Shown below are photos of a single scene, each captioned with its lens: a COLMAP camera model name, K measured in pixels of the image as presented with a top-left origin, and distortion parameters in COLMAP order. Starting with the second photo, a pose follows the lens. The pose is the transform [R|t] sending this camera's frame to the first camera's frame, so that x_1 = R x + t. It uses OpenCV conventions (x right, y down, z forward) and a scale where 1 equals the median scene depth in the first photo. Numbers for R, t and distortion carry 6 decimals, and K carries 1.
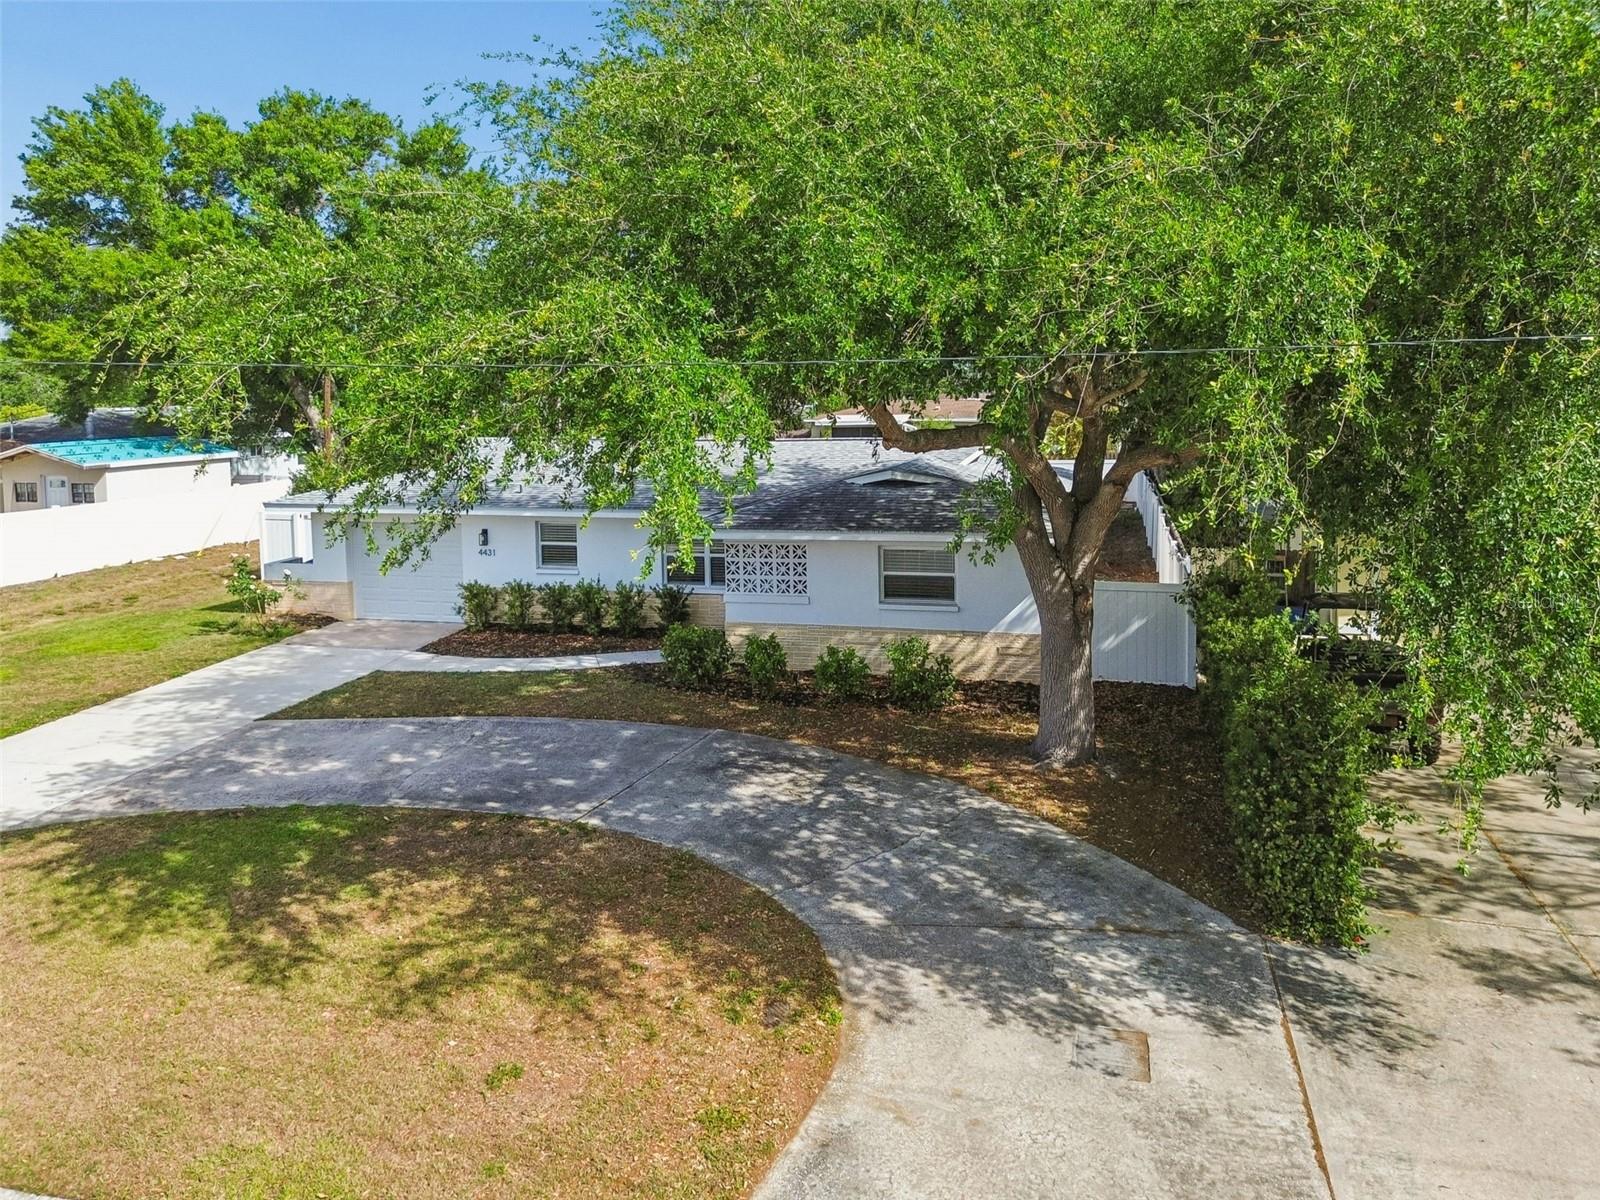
lens RADIAL K [[1155.7, 0, 806.8], [0, 1155.7, 505.8], [0, 0, 1]] dist [0.079606, -0.051279]
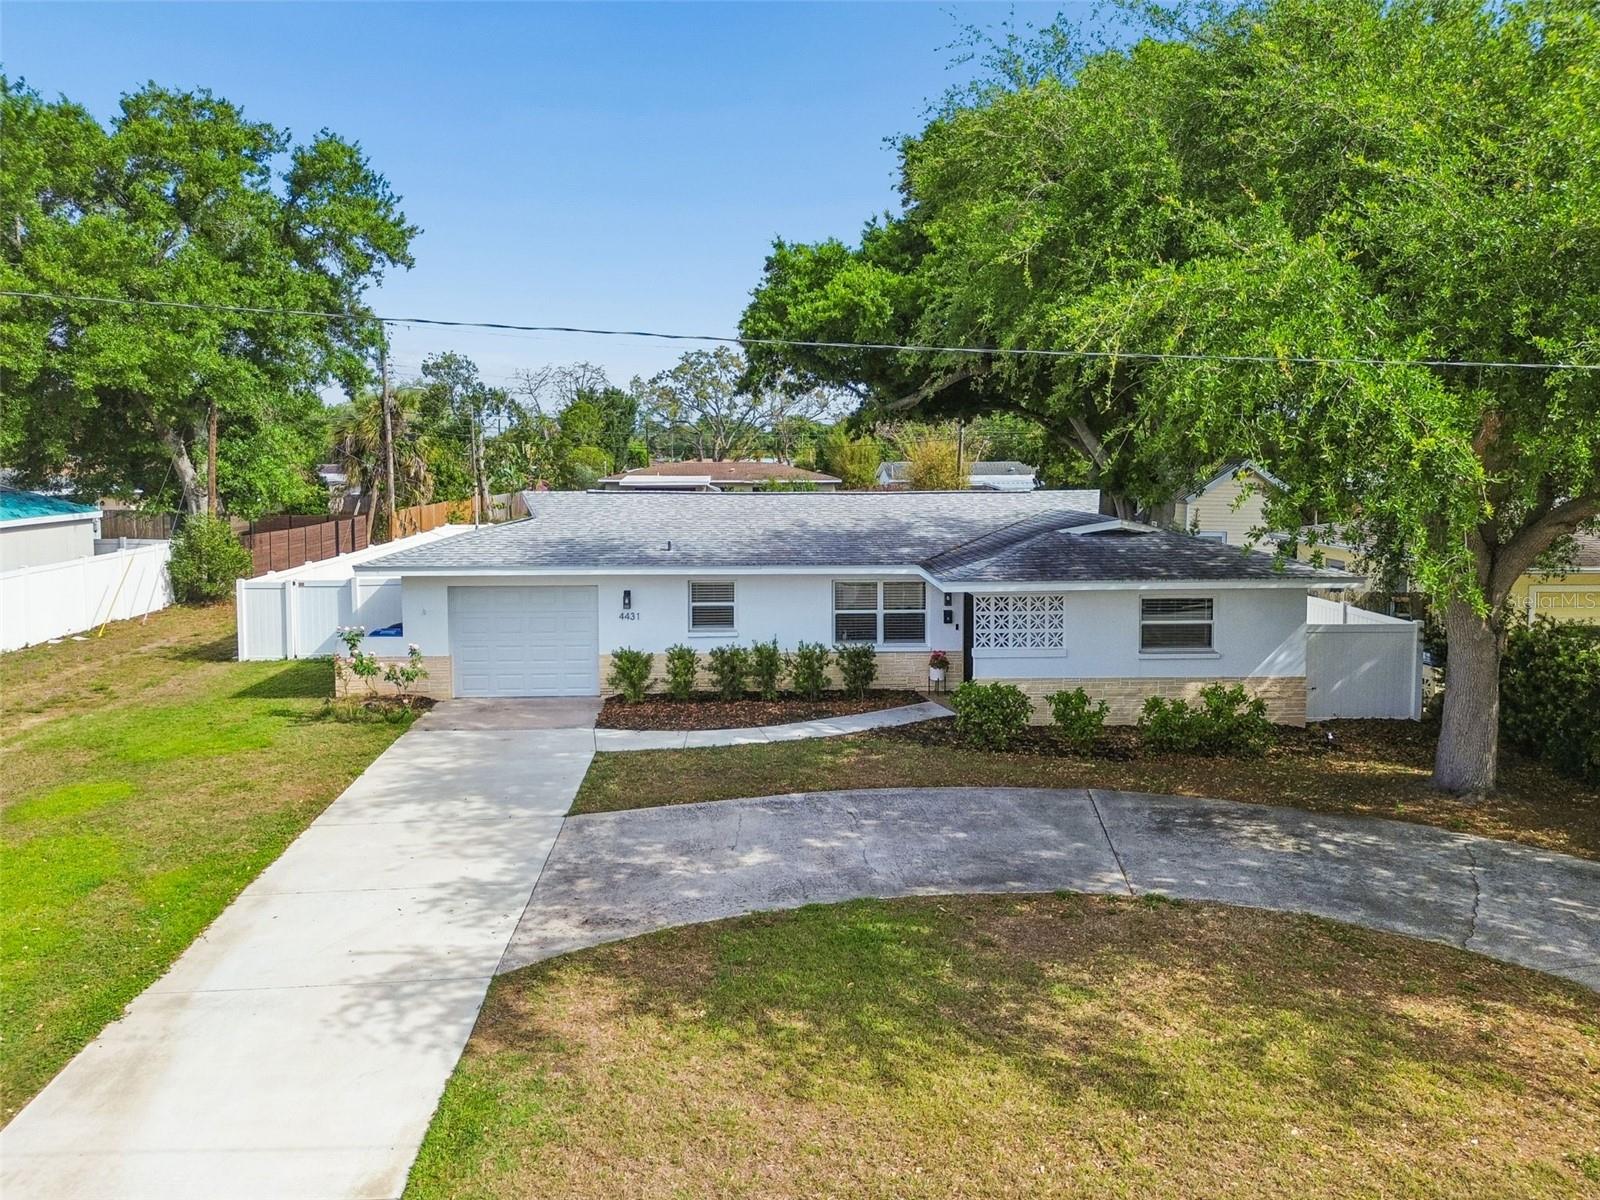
lens RADIAL K [[1125.3, 0, 796.8], [0, 1125.3, 565.7], [0, 0, 1]] dist [0.126163, -0.185120]
pose [[0.956108, -0.016694, 0.292538, -0.494364], [0.017638, 0.999844, -0.000588, 0.004539], [-0.292483, 0.005722, 0.956254, 0.146785]]
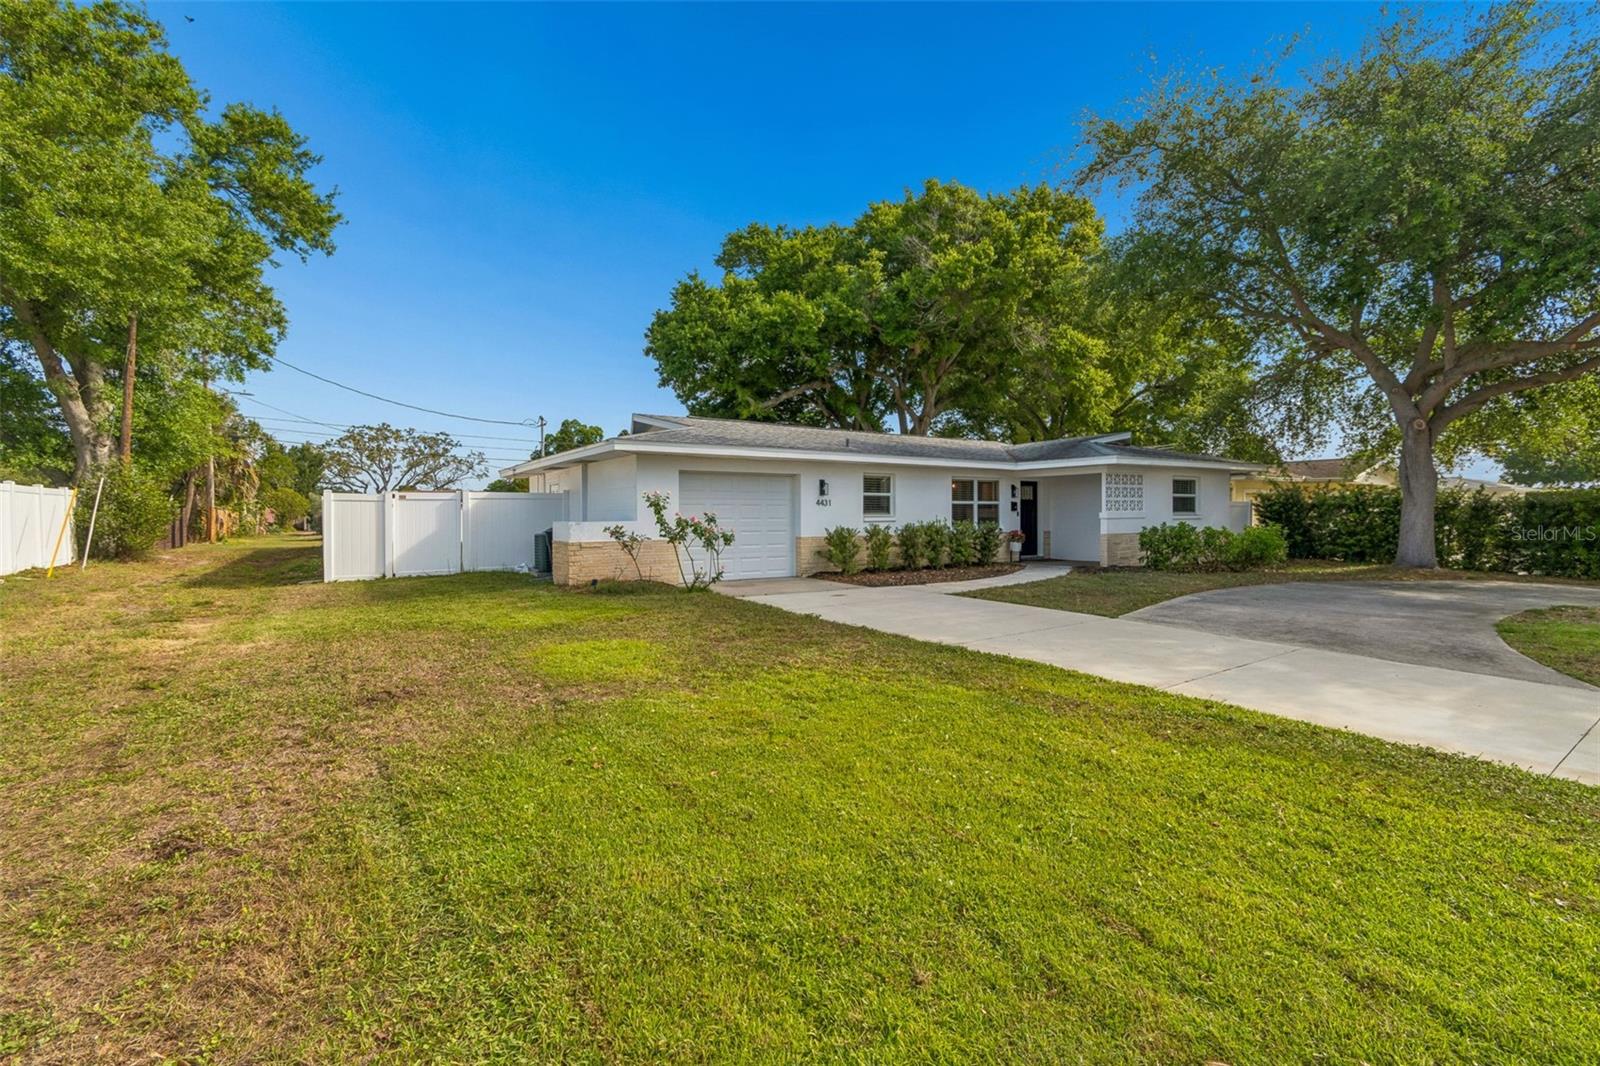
lens RADIAL K [[700.2, 0, 792.4], [0, 700.2, 533.2], [0, 0, 1]] dist [0.004251, 0.000196]
pose [[0.680352, -0.008464, 0.732837, -0.903170], [0.070987, 0.995993, -0.054400, 0.119419], [-0.729440, 0.089033, 0.678226, 0.736535]]
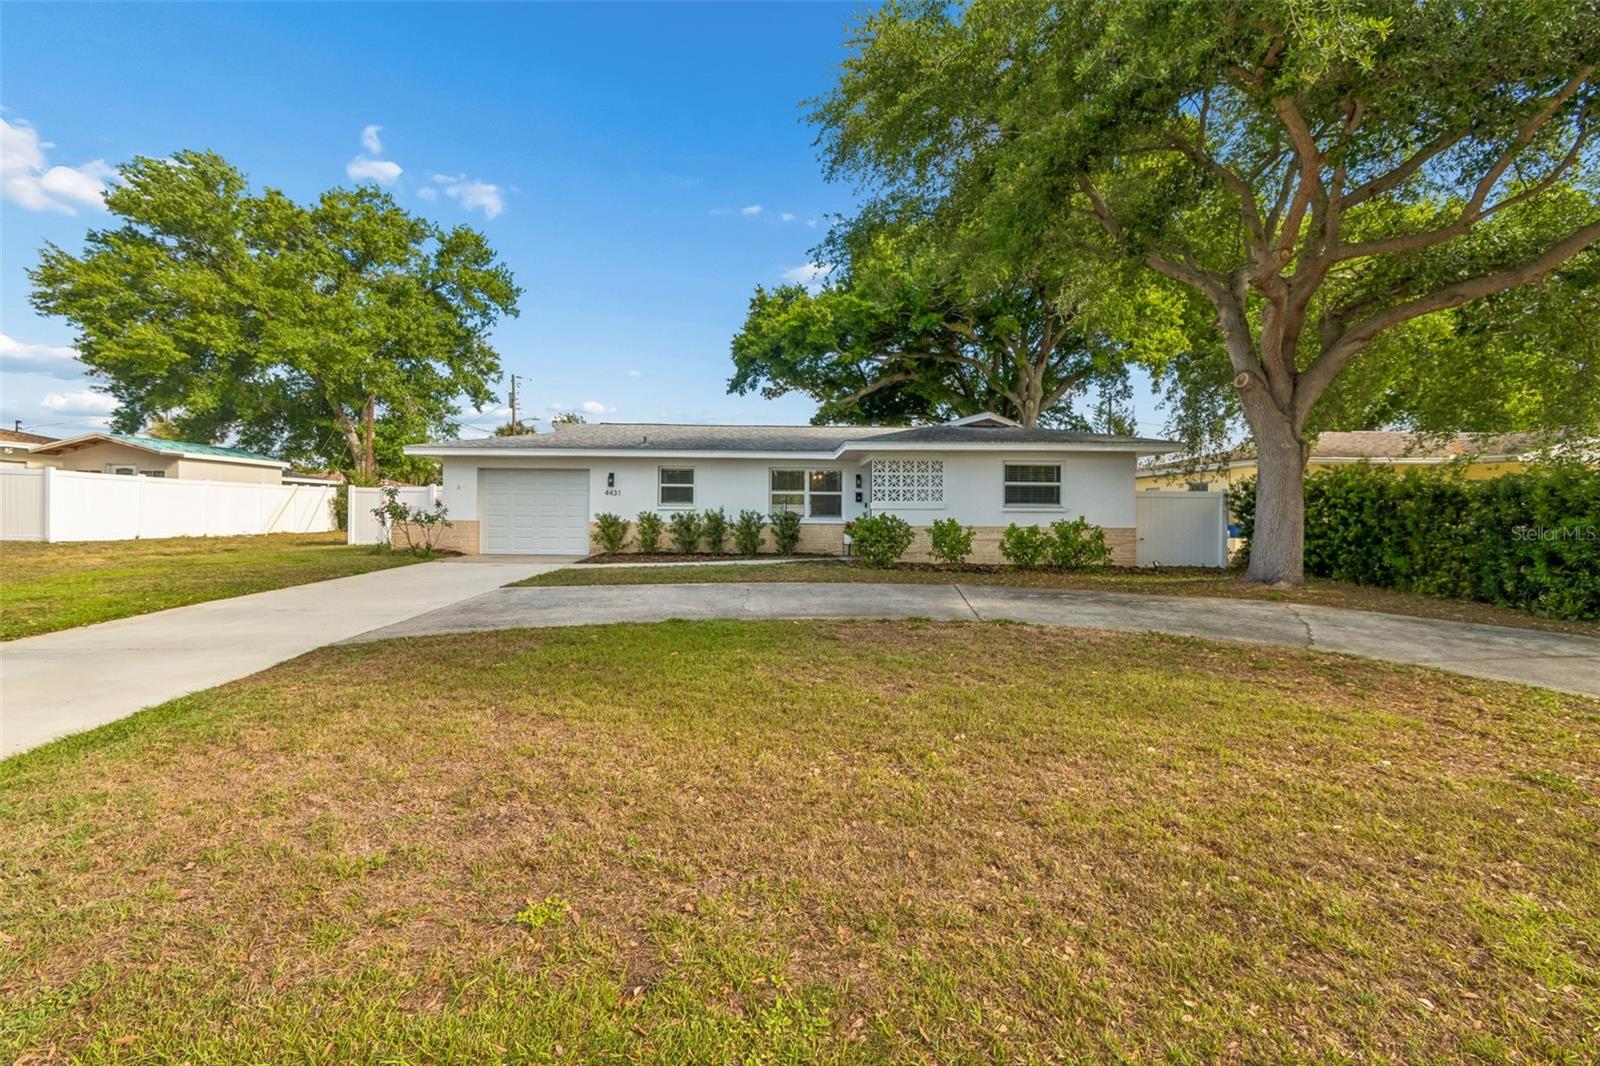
lens RADIAL K [[700.2, 0, 792.4], [0, 700.2, 533.2], [0, 0, 1]] dist [0.004251, 0.000196]
pose [[0.962059, 0.014038, 0.272481, -0.355574], [0.006923, 0.997098, -0.075813, 0.165562], [-0.272754, 0.074823, 0.959170, 0.330881]]
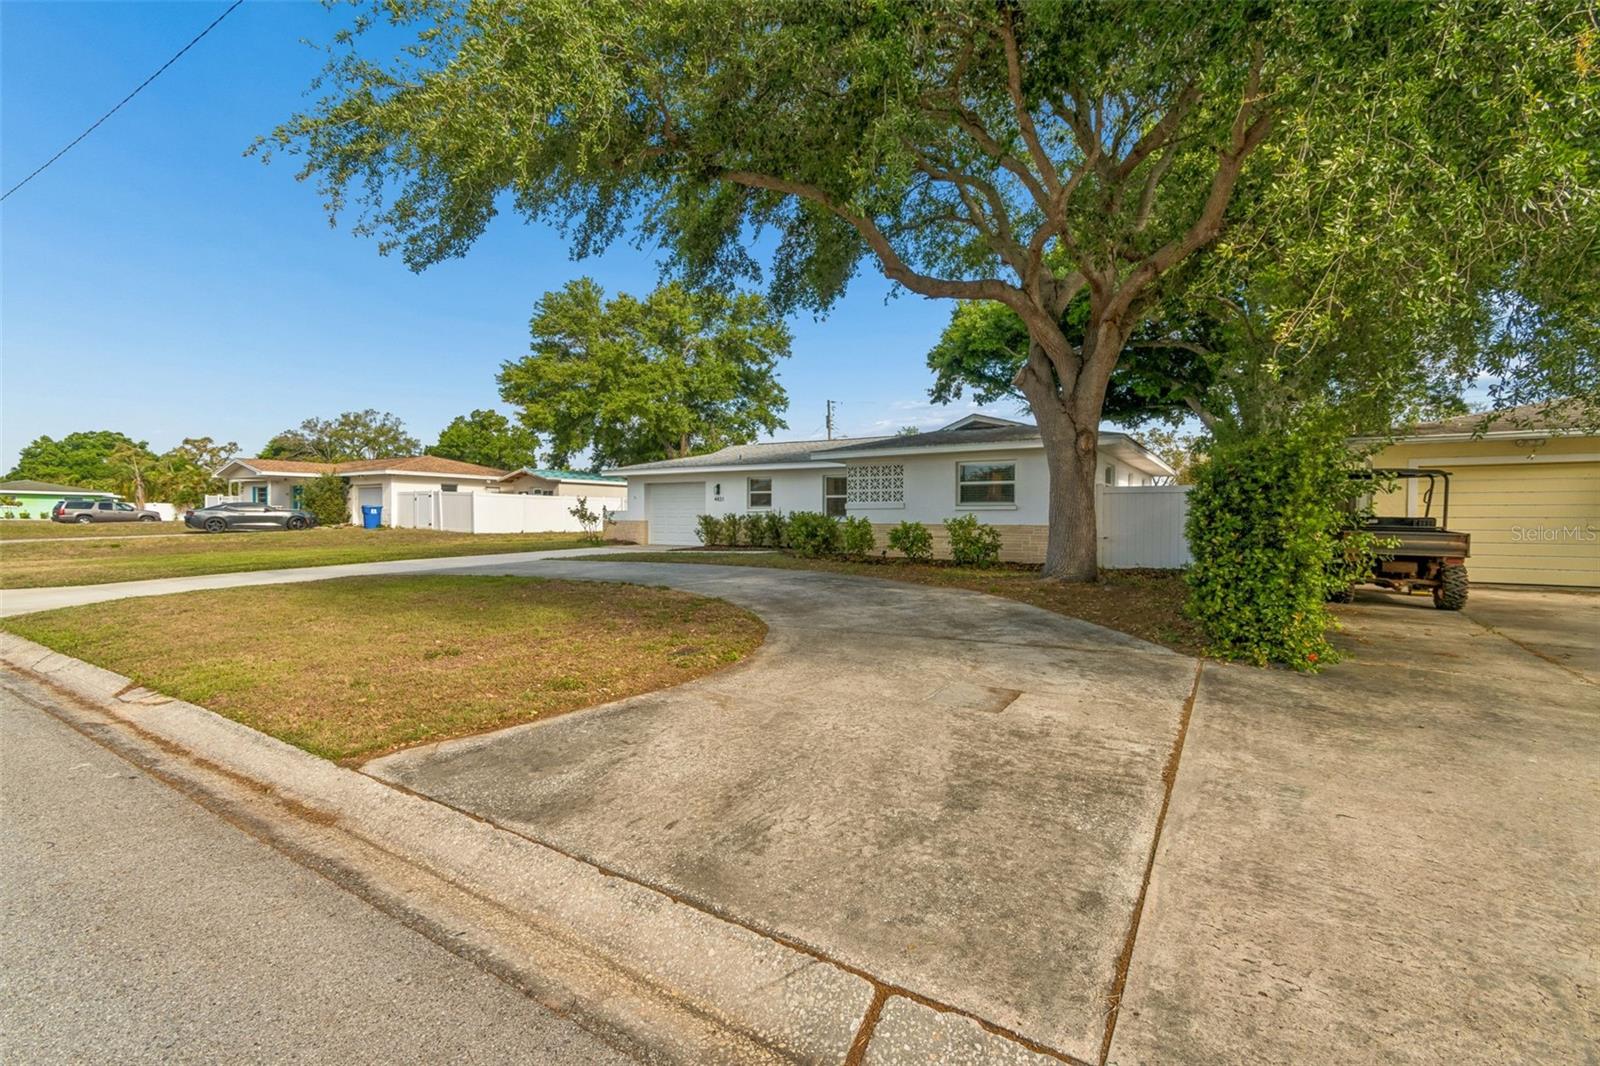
lens RADIAL K [[700.2, 0, 792.4], [0, 700.2, 533.2], [0, 0, 1]] dist [0.004251, 0.000196]
pose [[0.947455, 0.025436, -0.318875, 0.139097], [-0.050905, 0.996120, -0.071795, 0.178367], [0.315812, 0.084255, 0.945074, 0.190562]]
